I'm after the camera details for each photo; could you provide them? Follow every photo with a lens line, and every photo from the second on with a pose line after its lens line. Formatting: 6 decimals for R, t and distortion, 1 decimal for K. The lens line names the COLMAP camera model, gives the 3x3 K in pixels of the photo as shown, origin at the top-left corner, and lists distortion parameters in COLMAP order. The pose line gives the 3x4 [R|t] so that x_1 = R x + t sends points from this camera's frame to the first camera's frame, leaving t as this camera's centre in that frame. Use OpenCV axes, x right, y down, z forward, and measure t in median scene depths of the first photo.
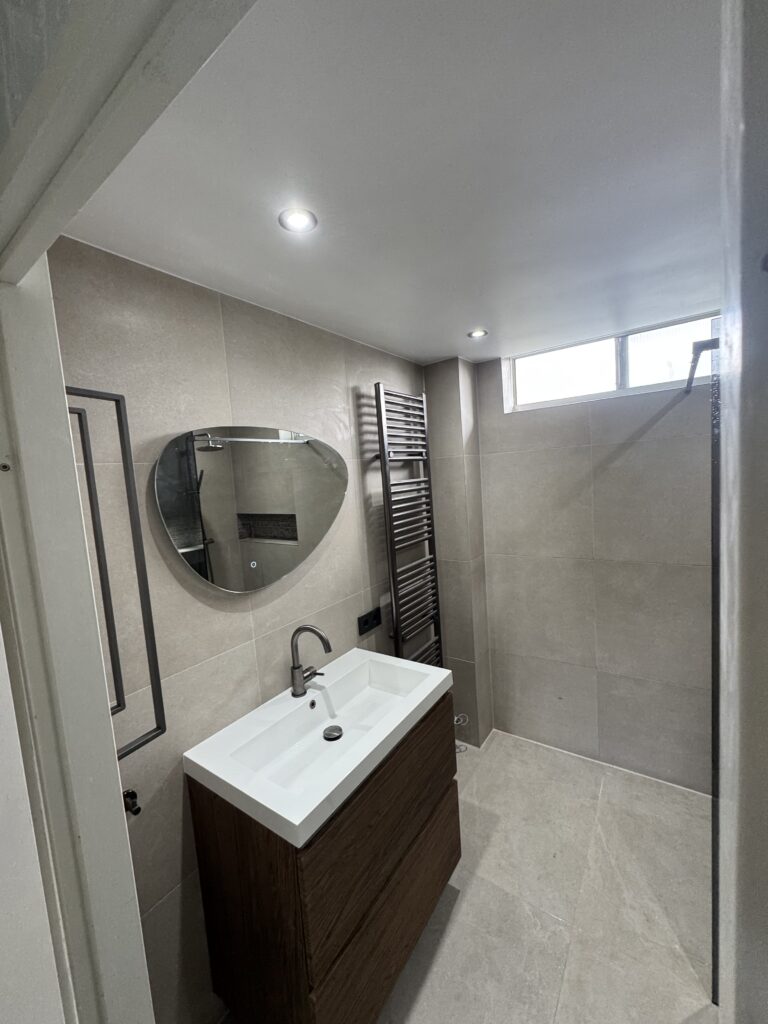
lens RADIAL K [[408.9, 0, 386.7], [0, 408.9, 511.6], [0, 0, 1]] dist [-0.003467, 0.000718]
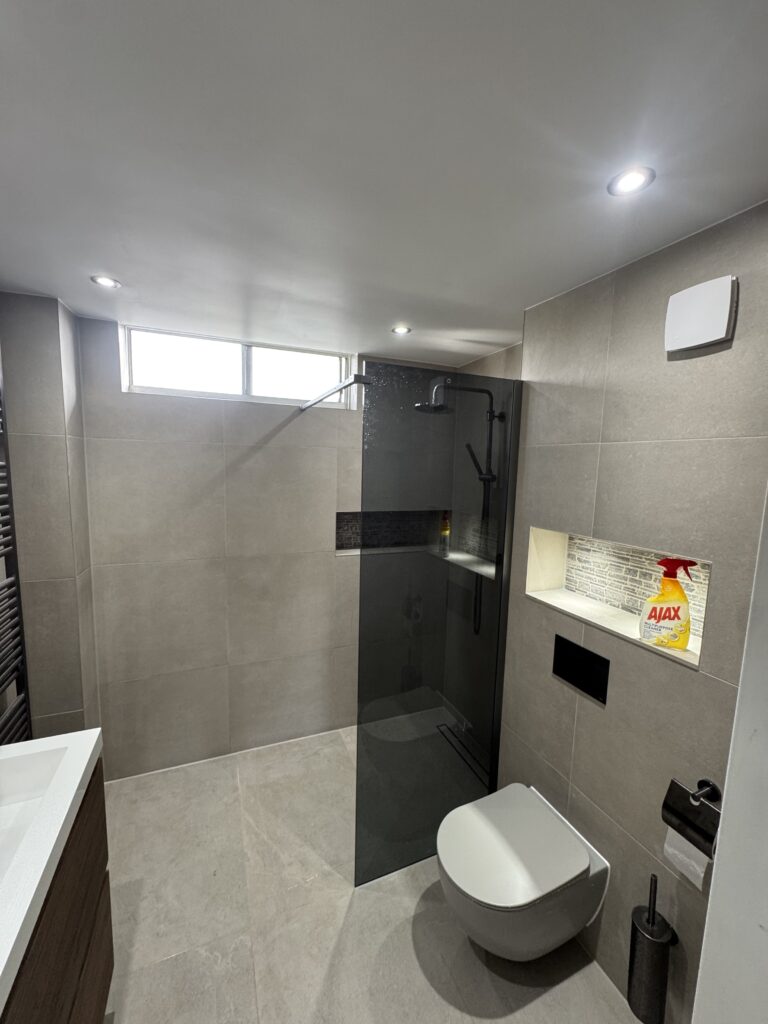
lens RADIAL K [[408.9, 0, 387.0], [0, 408.9, 511.8], [0, 0, 1]] dist [-0.003467, 0.000718]
pose [[0.534750, -0.013449, 0.844903, -0.136541], [0.008984, 0.999907, 0.010231, -0.002663], [-0.844962, 0.002120, 0.534822, 0.127592]]
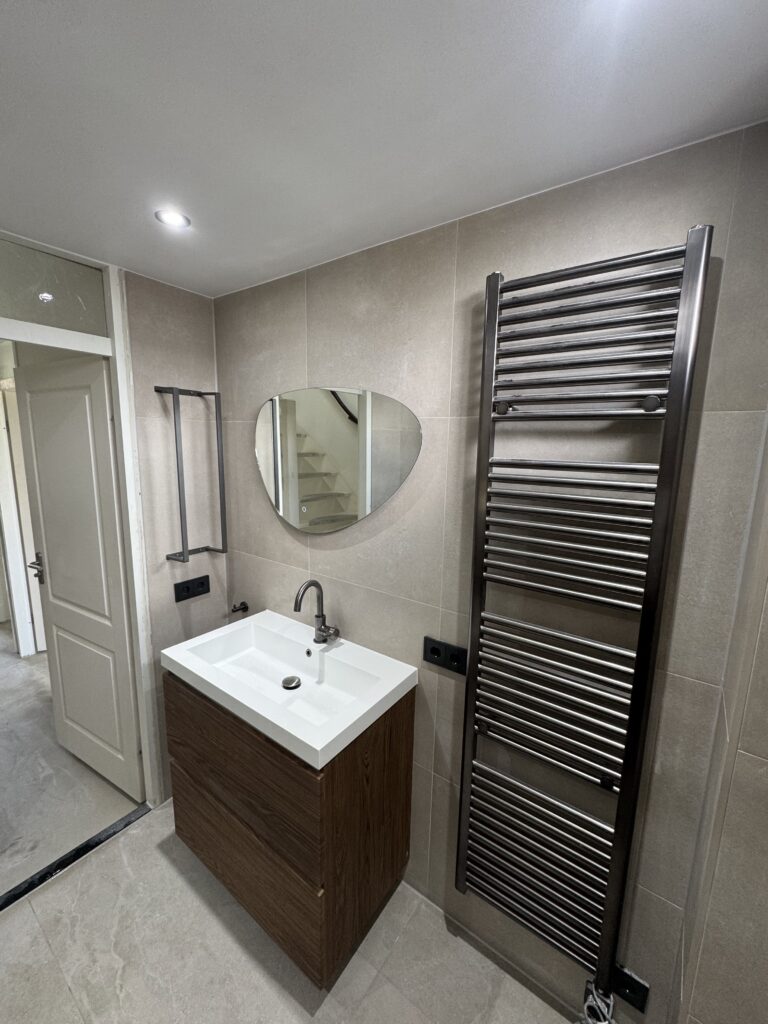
lens RADIAL K [[408.9, 0, 383.5], [0, 408.9, 509.7], [0, 0, 1]] dist [-0.003467, 0.000718]
pose [[-0.037363, 0.235022, -0.971272, 0.583692], [-0.102632, 0.965908, 0.237672, -0.124828], [0.994017, 0.108563, -0.011968, 0.894848]]
